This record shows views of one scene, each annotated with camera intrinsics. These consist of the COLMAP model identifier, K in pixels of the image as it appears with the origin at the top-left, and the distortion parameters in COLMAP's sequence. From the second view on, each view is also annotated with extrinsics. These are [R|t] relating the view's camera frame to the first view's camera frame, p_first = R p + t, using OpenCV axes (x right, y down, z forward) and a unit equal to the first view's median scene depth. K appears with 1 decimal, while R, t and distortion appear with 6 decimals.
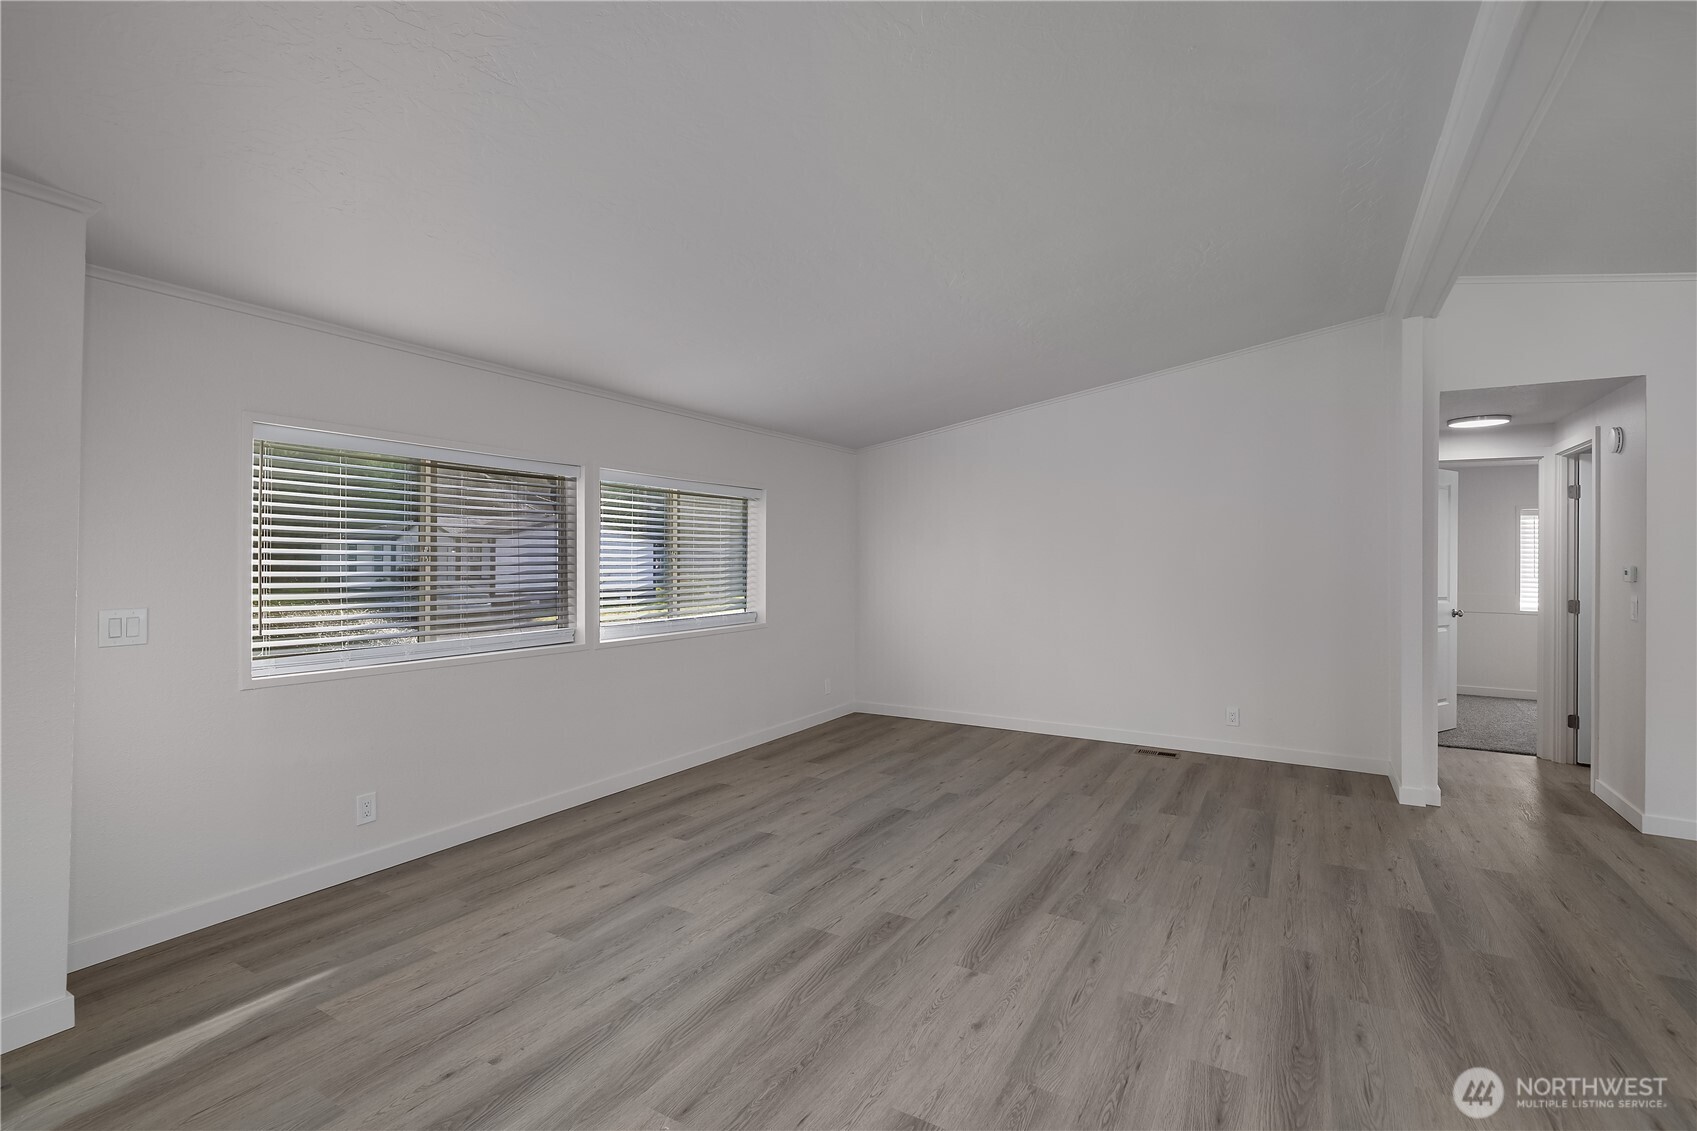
lens RADIAL K [[771.4, 0, 858.0], [0, 771.4, 556.6], [0, 0, 1]] dist [-0.002078, -0.000548]
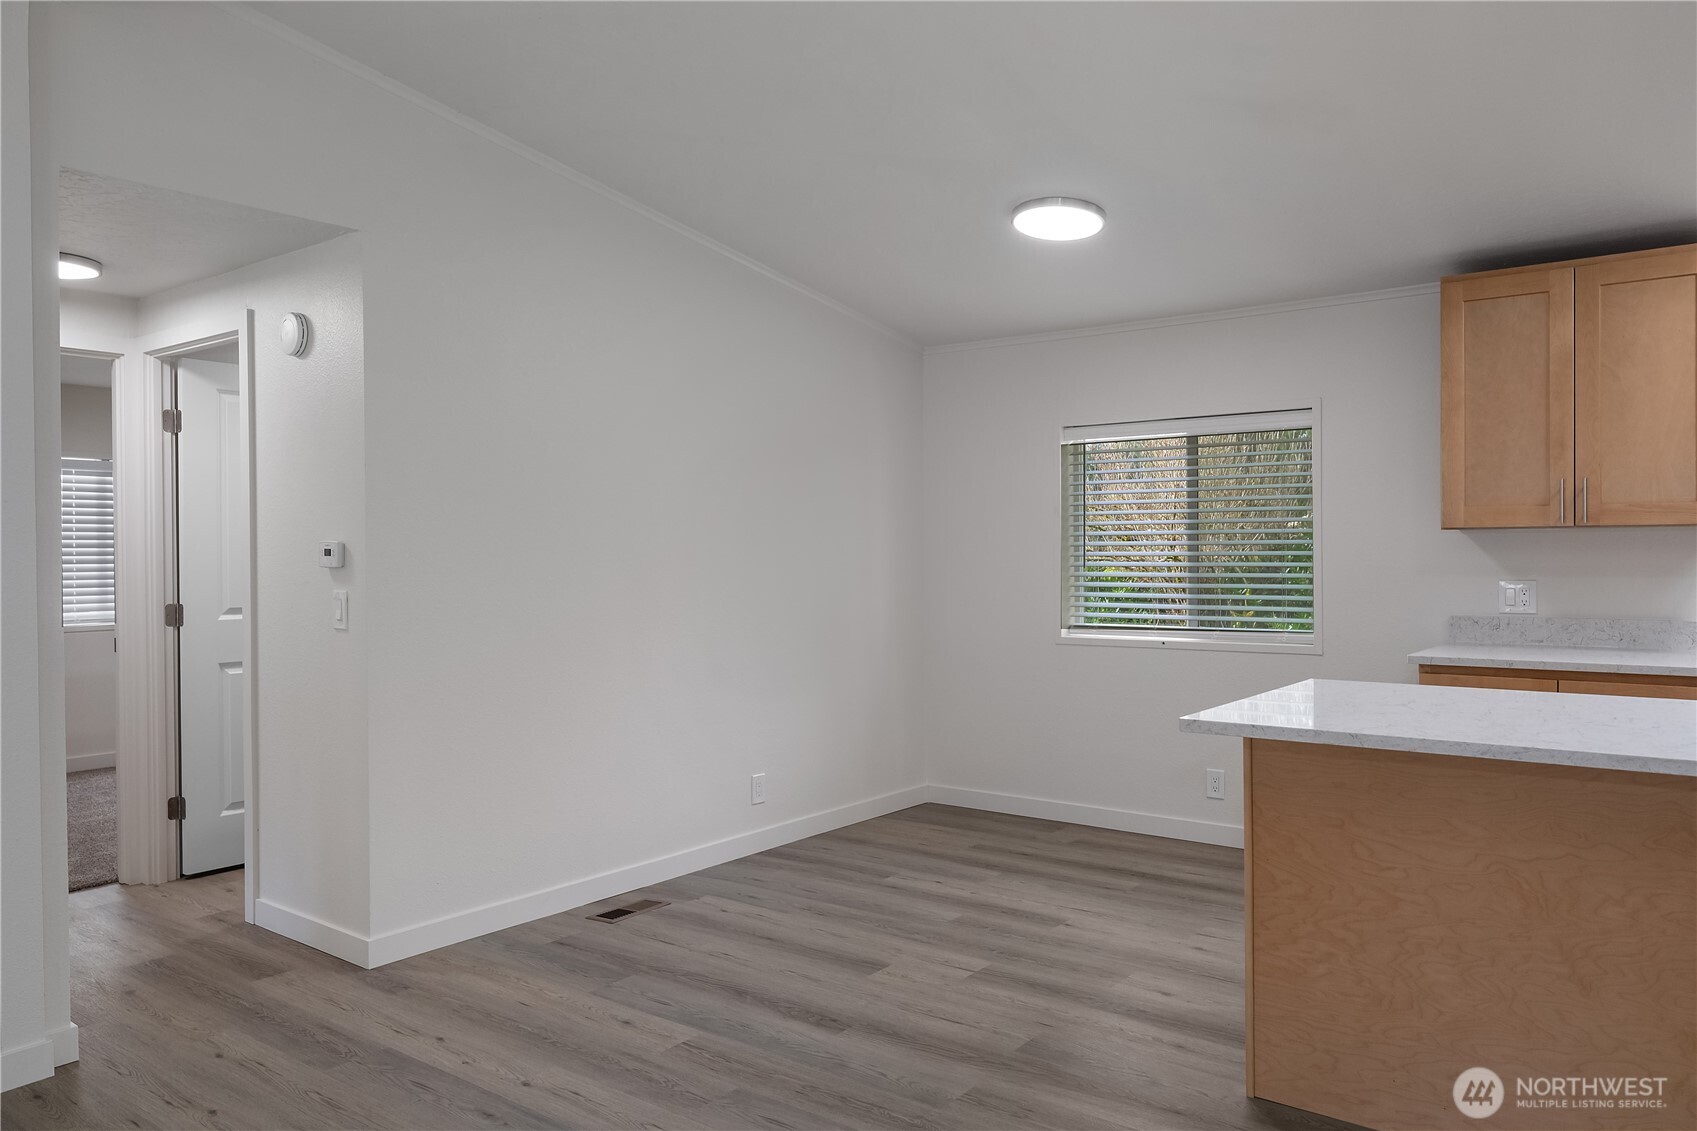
lens RADIAL K [[1192.1, 0, 806.9], [0, 1192.1, 557.1], [0, 0, 1]] dist [-0.002383, 0.001533]
pose [[0.148032, -0.020966, 0.988760, 0.135320], [0.012210, 0.999738, 0.019371, 0.012609], [-0.988907, 0.009206, 0.148249, 0.547075]]
